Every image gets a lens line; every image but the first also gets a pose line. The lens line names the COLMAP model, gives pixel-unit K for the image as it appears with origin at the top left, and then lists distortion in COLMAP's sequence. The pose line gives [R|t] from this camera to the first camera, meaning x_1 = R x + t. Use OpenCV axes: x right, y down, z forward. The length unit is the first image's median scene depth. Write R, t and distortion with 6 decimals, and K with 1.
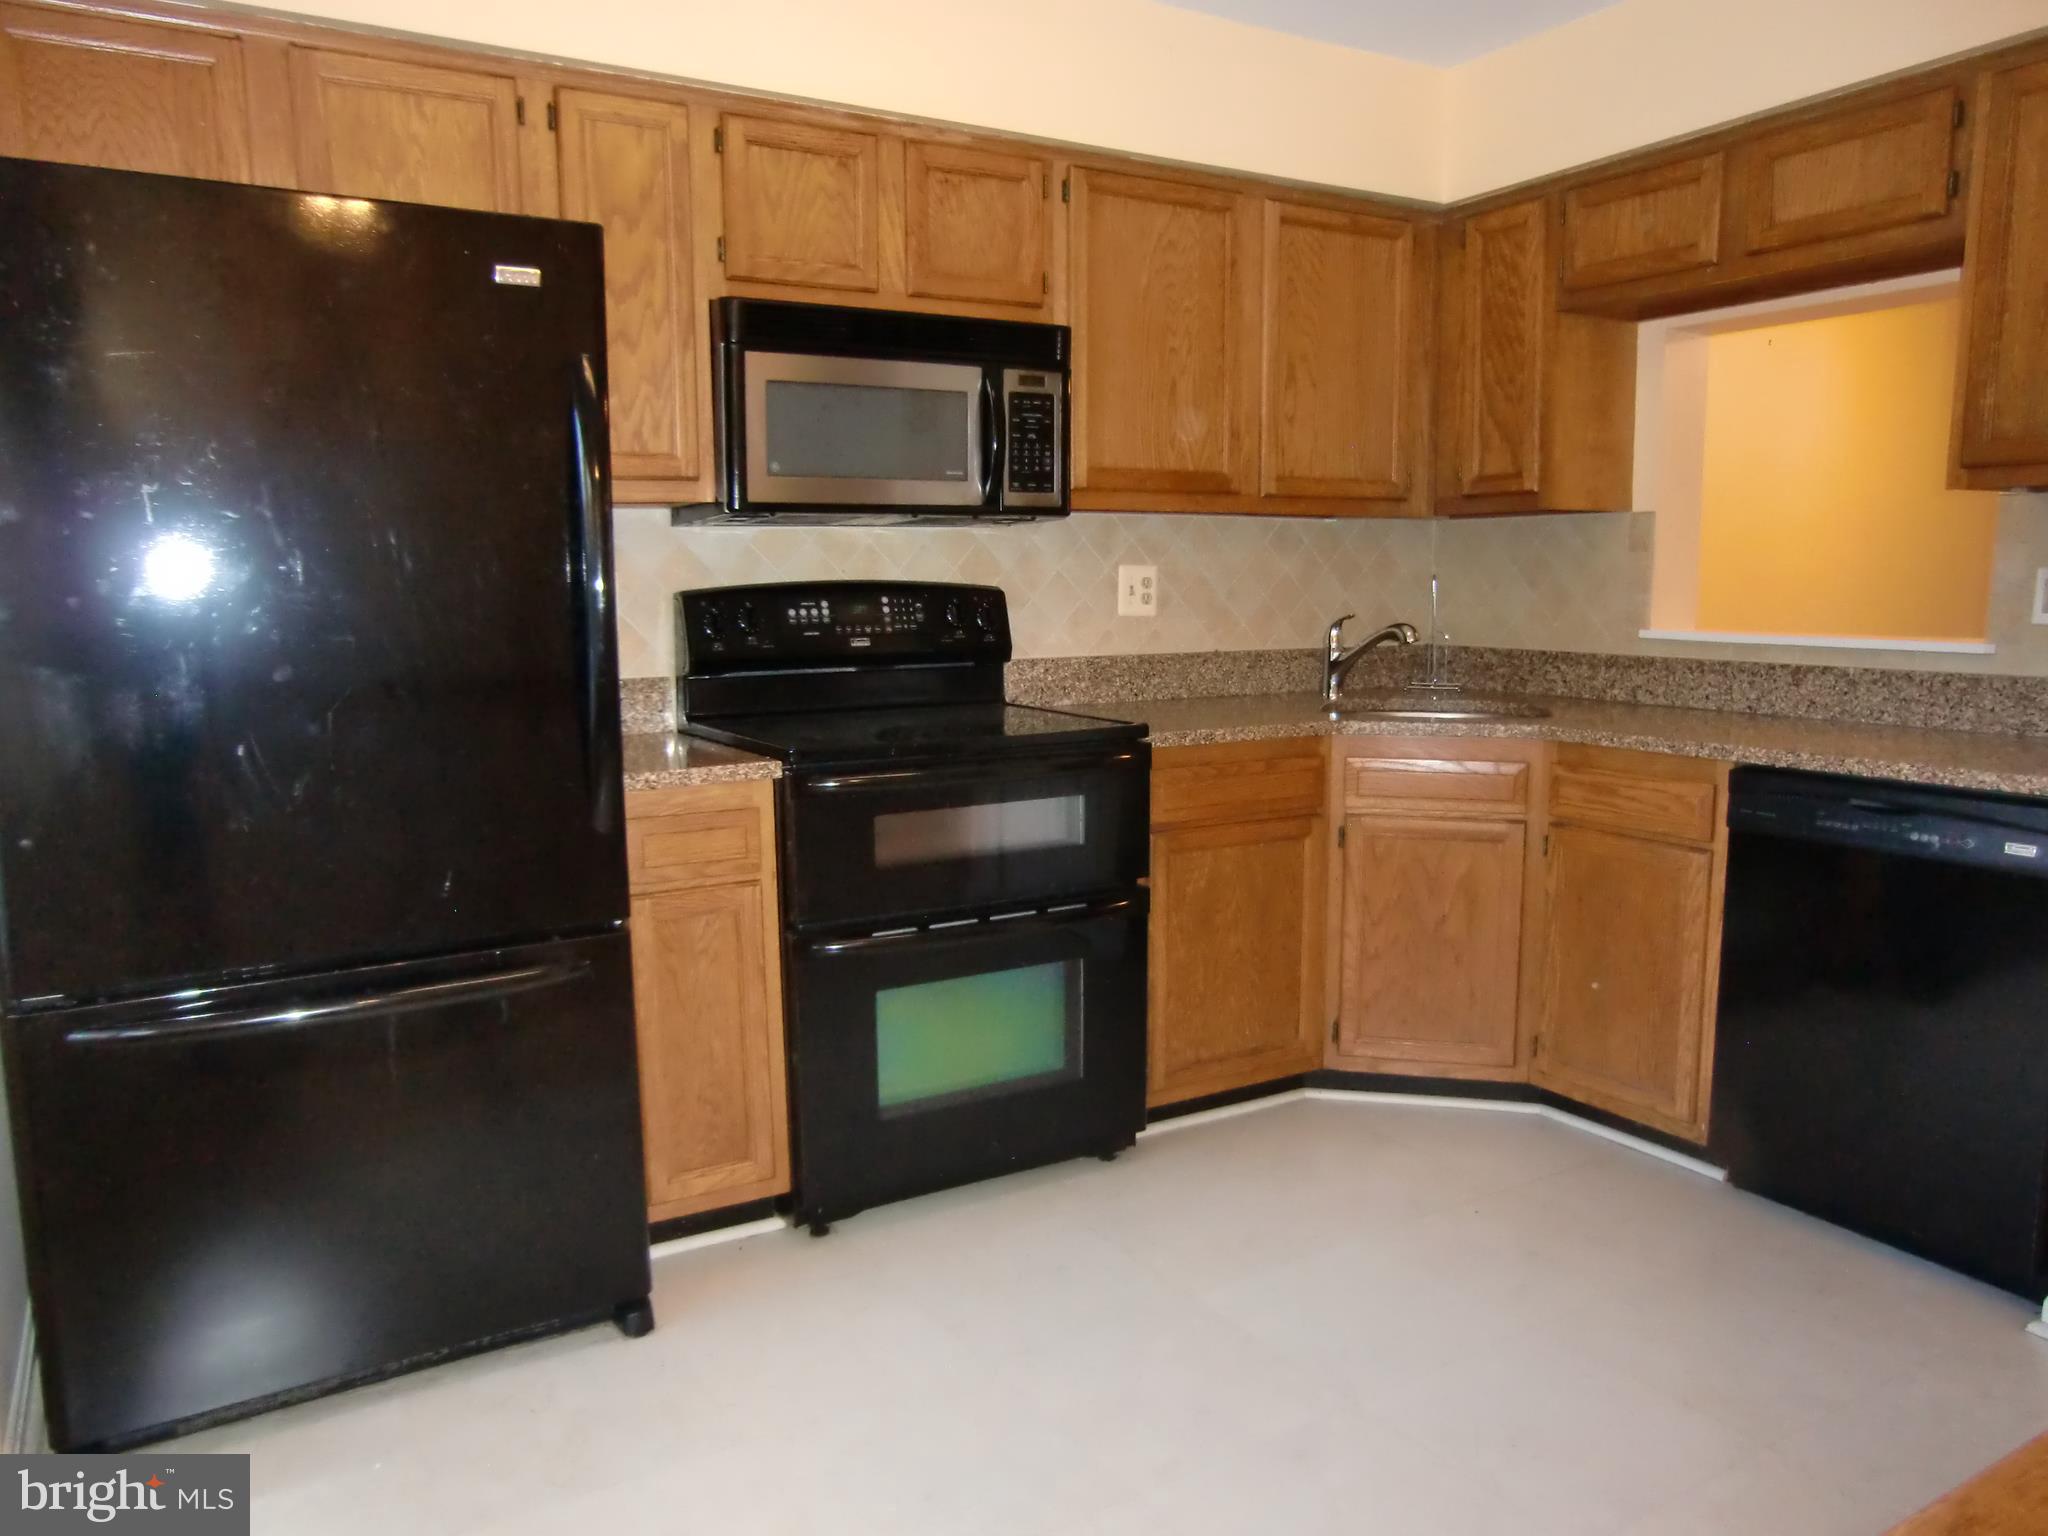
lens RADIAL K [[1459.1, 0, 1026.4], [0, 1459.1, 742.2], [0, 0, 1]] dist [-0.039930, 0.067687]
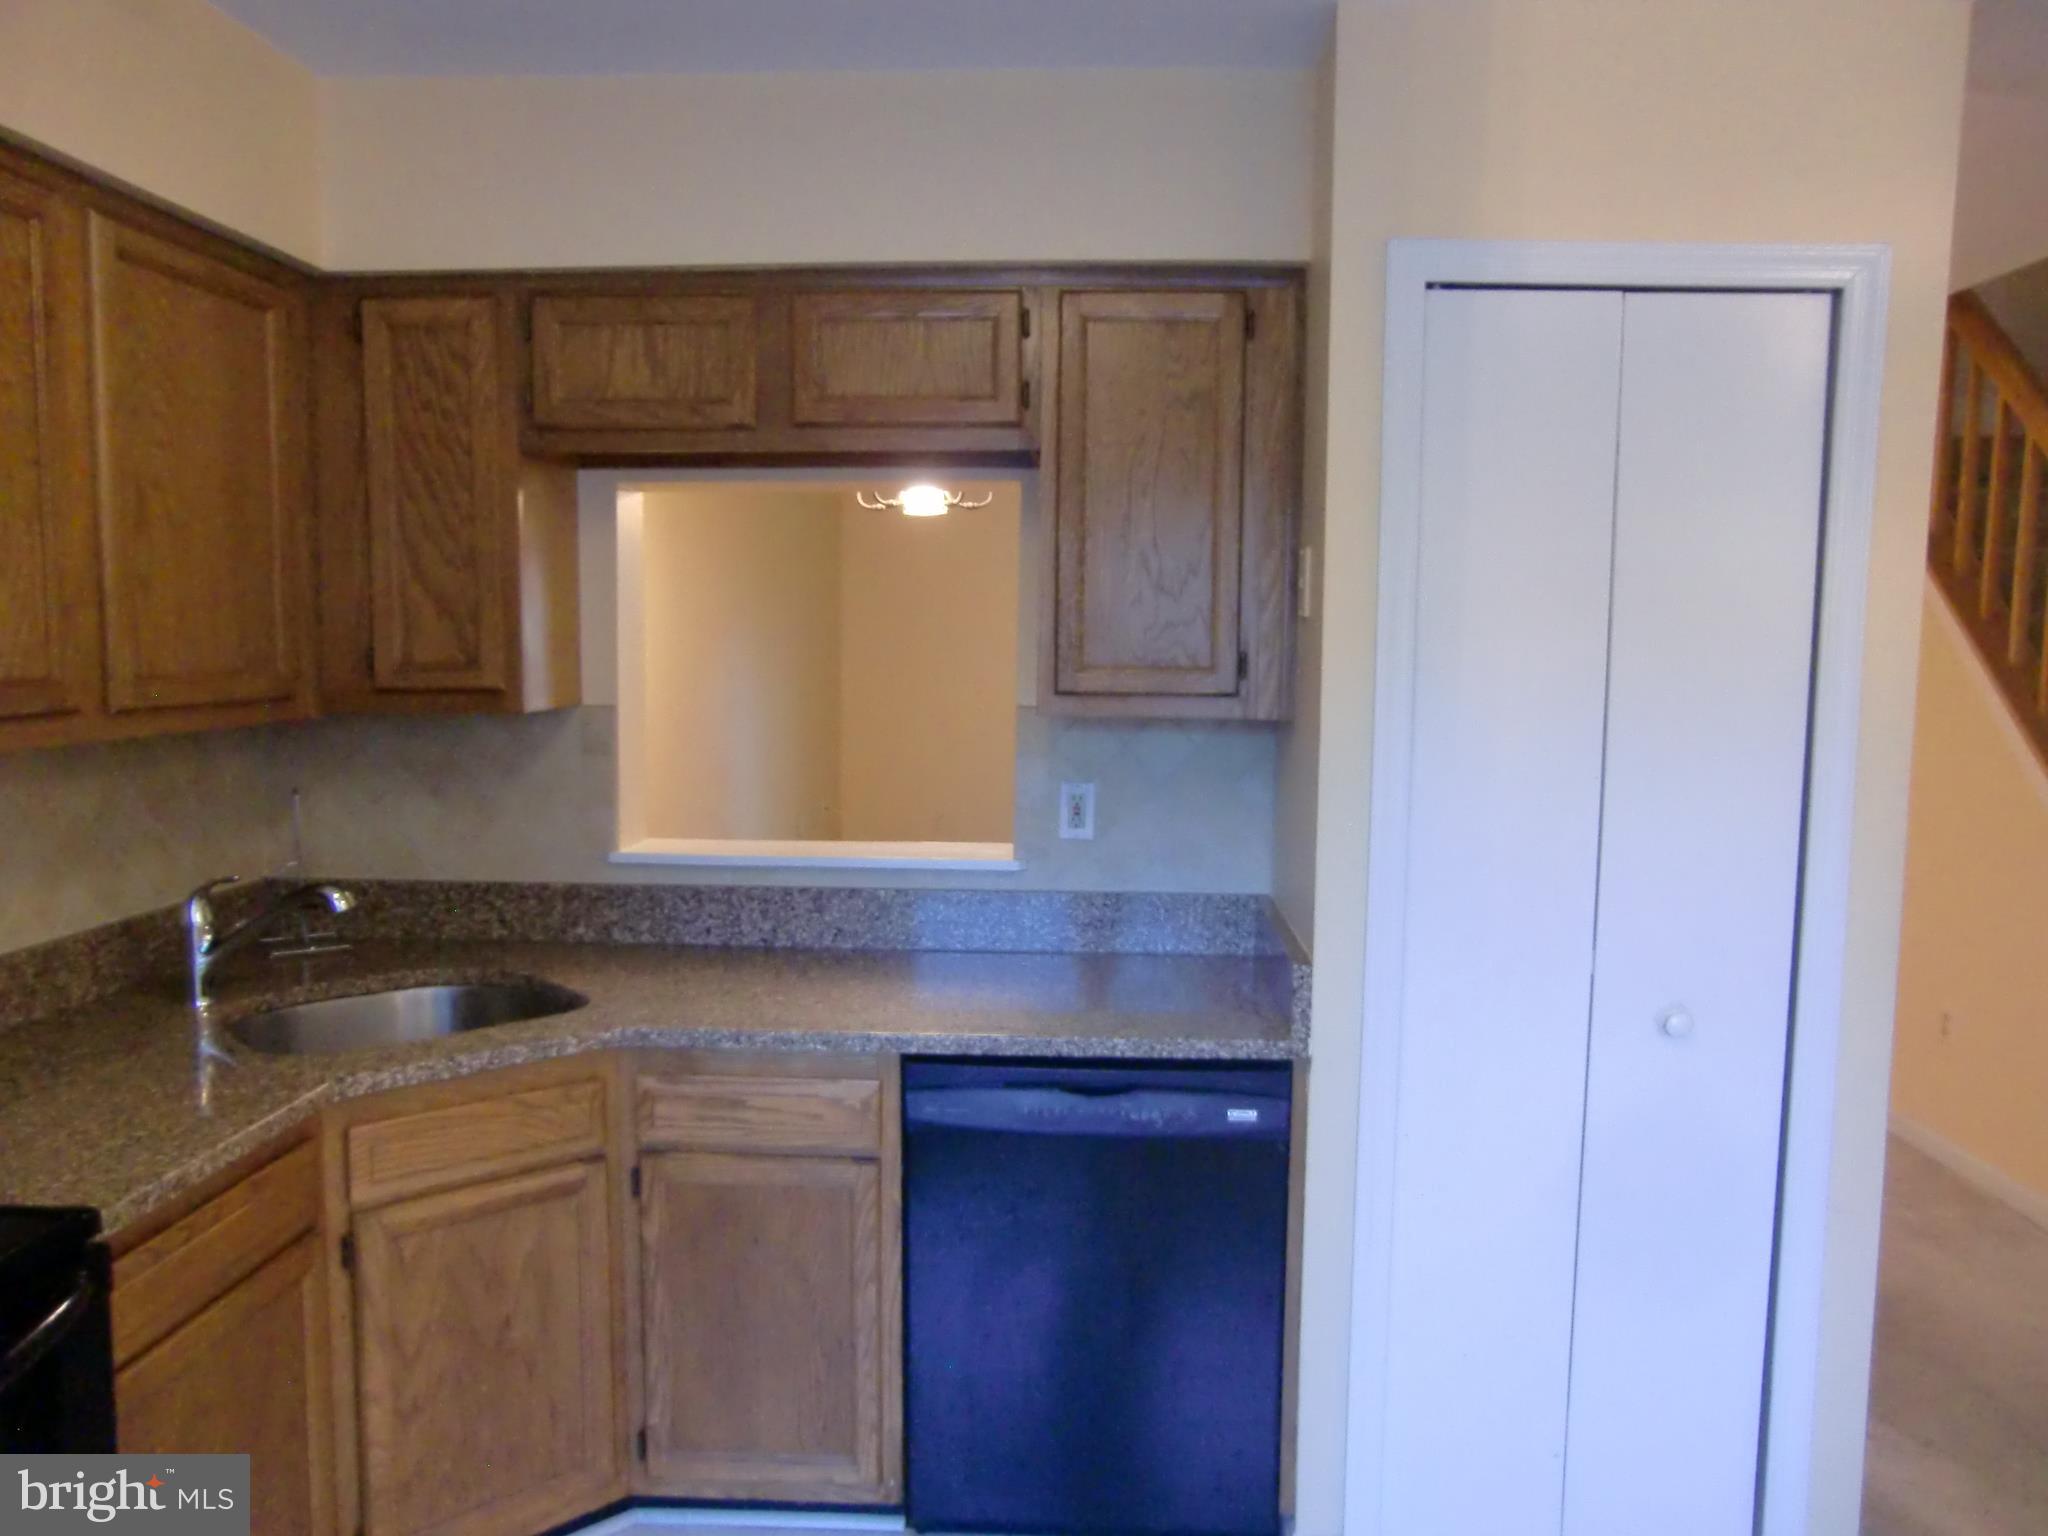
lens RADIAL K [[1520.9, 0, 1029.0], [0, 1520.9, 772.3], [0, 0, 1]] dist [-0.093580, 0.130414]
pose [[0.557289, -0.076836, 0.826756, -0.143540], [0.094187, 0.995132, 0.028996, -0.134866], [-0.824959, 0.061710, 0.561813, 0.371726]]
